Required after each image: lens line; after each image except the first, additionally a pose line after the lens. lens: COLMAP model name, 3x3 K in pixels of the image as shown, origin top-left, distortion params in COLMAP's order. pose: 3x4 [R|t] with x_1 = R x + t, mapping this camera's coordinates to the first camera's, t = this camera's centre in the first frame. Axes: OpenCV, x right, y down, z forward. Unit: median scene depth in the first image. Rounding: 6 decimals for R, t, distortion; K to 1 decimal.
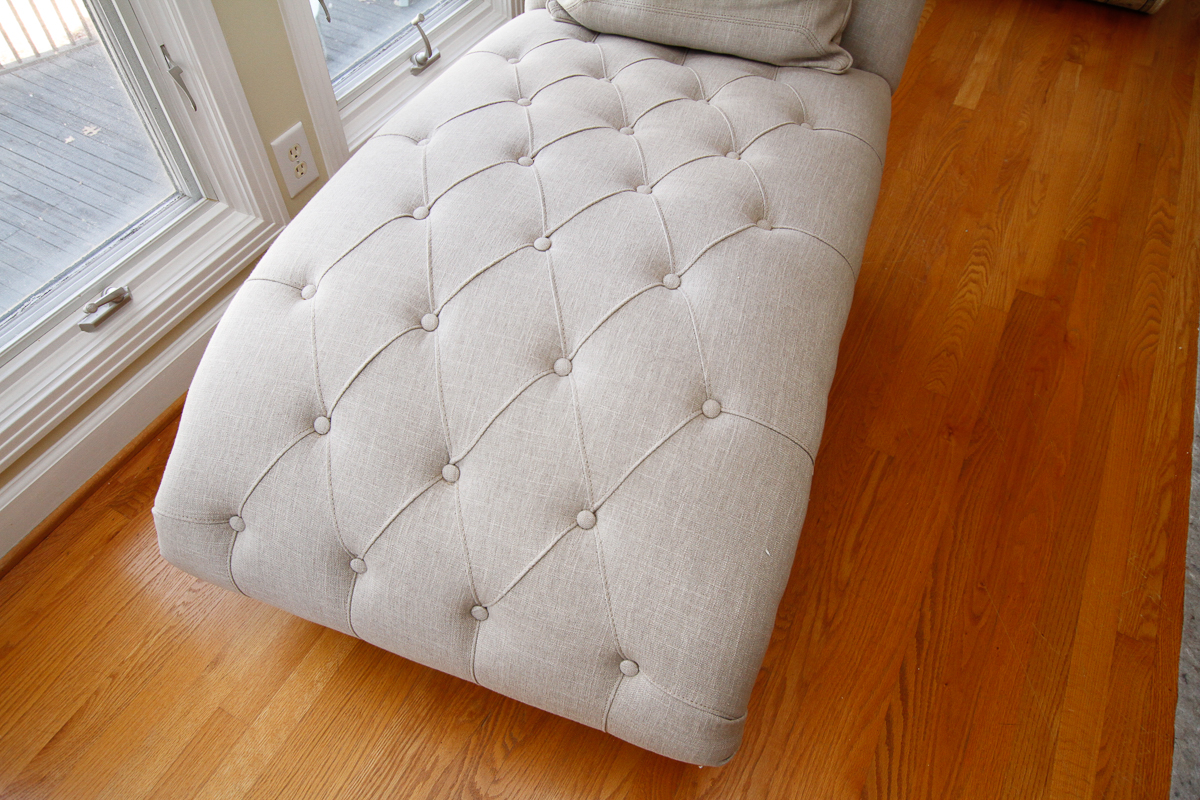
lens RADIAL K [[810.2, 0, 512.7], [0, 810.2, 368.5], [0, 0, 1]] dist [-0.002686, -0.003524]
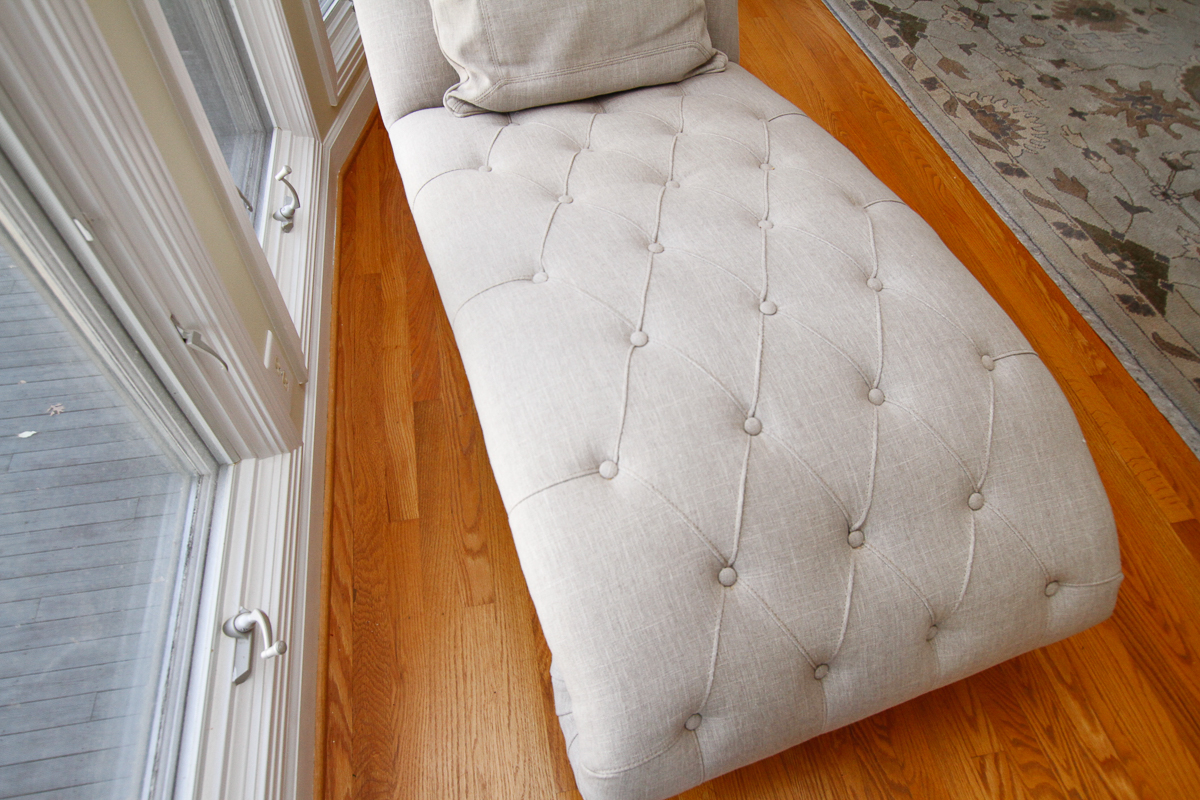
lens RADIAL K [[781.5, 0, 600.9], [0, 781.5, 405.4], [0, 0, 1]] dist [-0.018388, 0.001418]
pose [[0.766548, -0.498935, 0.404311, -0.403866], [0.490718, 0.861203, 0.132386, -0.193530], [-0.414246, 0.096922, 0.904990, 0.139140]]
